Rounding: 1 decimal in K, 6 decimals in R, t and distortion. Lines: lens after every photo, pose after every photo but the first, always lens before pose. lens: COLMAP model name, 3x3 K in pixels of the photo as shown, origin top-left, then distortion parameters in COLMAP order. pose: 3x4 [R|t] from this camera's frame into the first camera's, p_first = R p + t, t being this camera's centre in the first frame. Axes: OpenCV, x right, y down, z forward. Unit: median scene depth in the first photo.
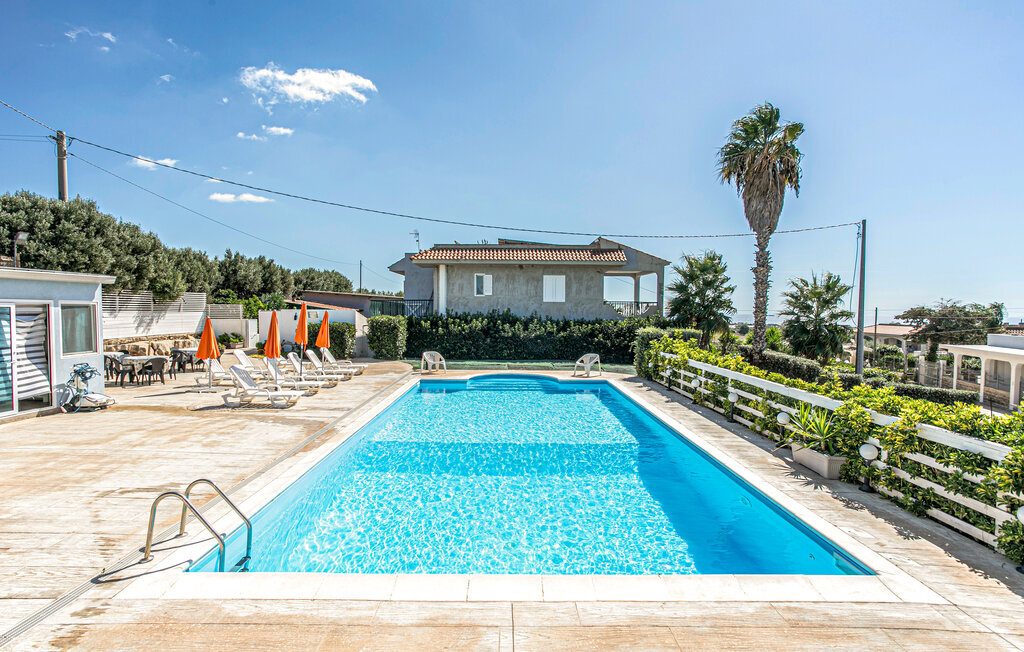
lens RADIAL K [[501.2, 0, 505.9], [0, 501.2, 319.9], [0, 0, 1]] dist [-0.070453, 0.052594]
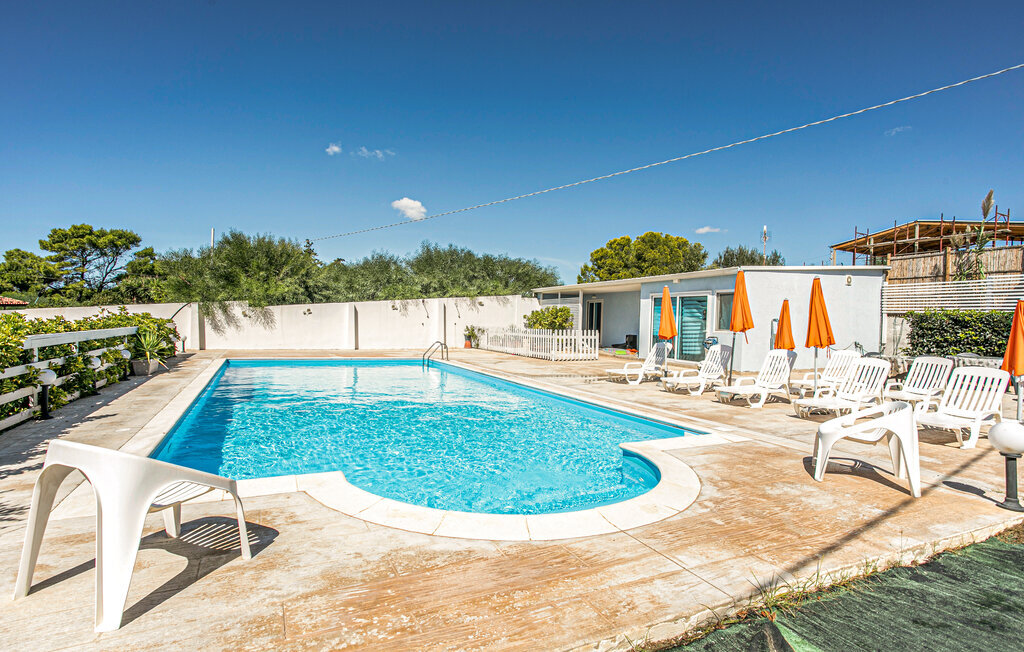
lens RADIAL K [[501.2, 0, 505.9], [0, 501.2, 319.9], [0, 0, 1]] dist [-0.070453, 0.052594]
pose [[-0.899264, -0.037186, -0.435823, 0.088590], [-0.048405, 0.998720, 0.014663, 0.019892], [0.434720, 0.034282, -0.899913, 0.780234]]
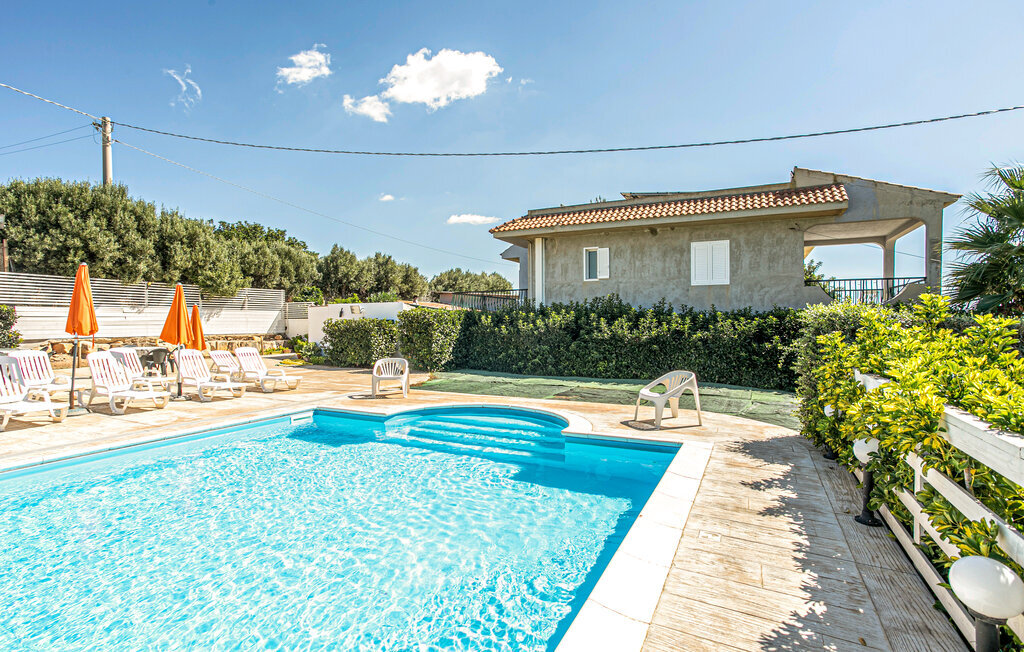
lens RADIAL K [[501.2, 0, 505.9], [0, 501.2, 319.9], [0, 0, 1]] dist [-0.070453, 0.052594]
pose [[0.891999, -0.012036, -0.451877, 0.155559], [-0.001115, 0.999584, -0.028826, 0.025271], [0.452036, 0.026217, 0.891615, 0.382037]]
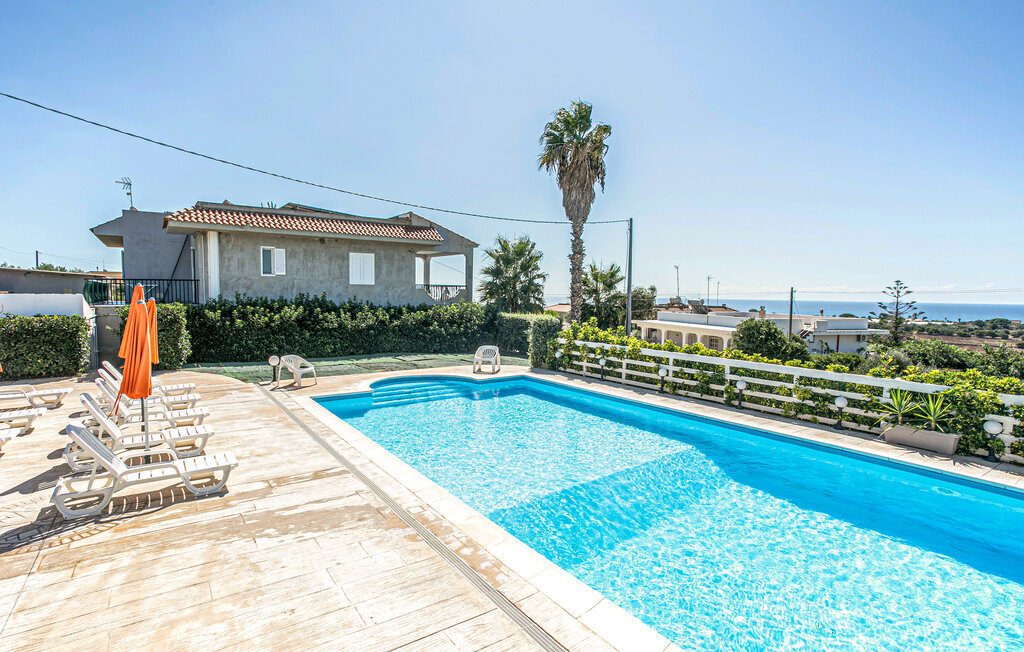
lens RADIAL K [[501.2, 0, 505.9], [0, 501.2, 319.9], [0, 0, 1]] dist [-0.070453, 0.052594]
pose [[0.814417, -0.028800, 0.579564, -0.209236], [0.006629, 0.999164, 0.040336, -0.008727], [-0.580242, -0.029008, 0.813928, 0.181747]]
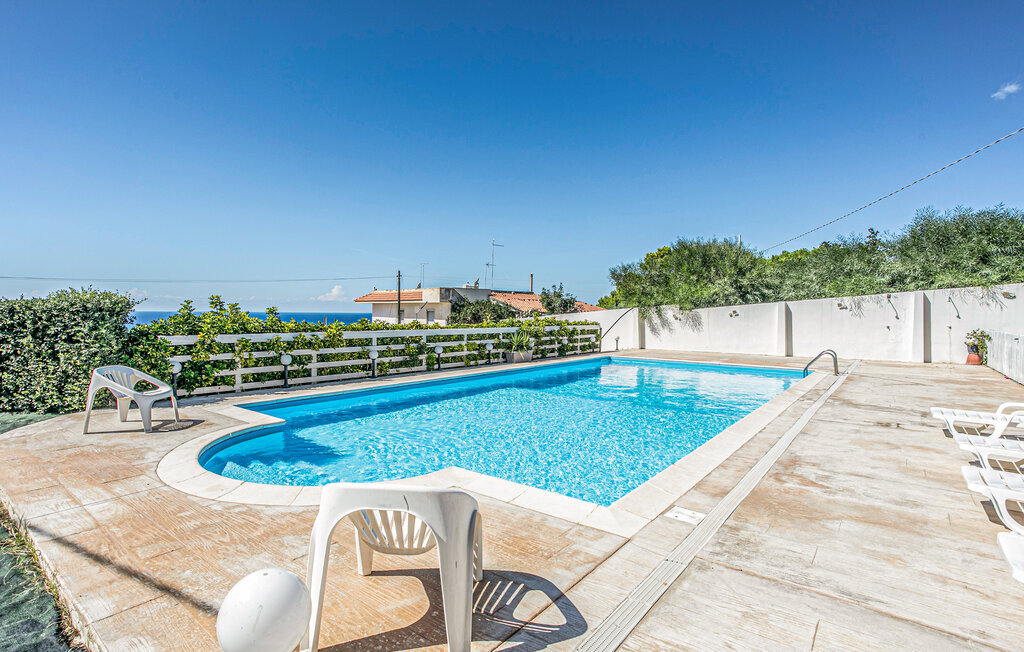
lens RADIAL K [[512.6, 0, 512.0], [0, 512.6, 326.0], [0, 0, 1]] dist [-0.036848, 0.027935]
pose [[-0.788040, -0.036873, 0.614519, -0.171845], [-0.005268, 0.998572, 0.053162, 0.013465], [-0.615602, 0.038656, -0.787109, 0.741689]]
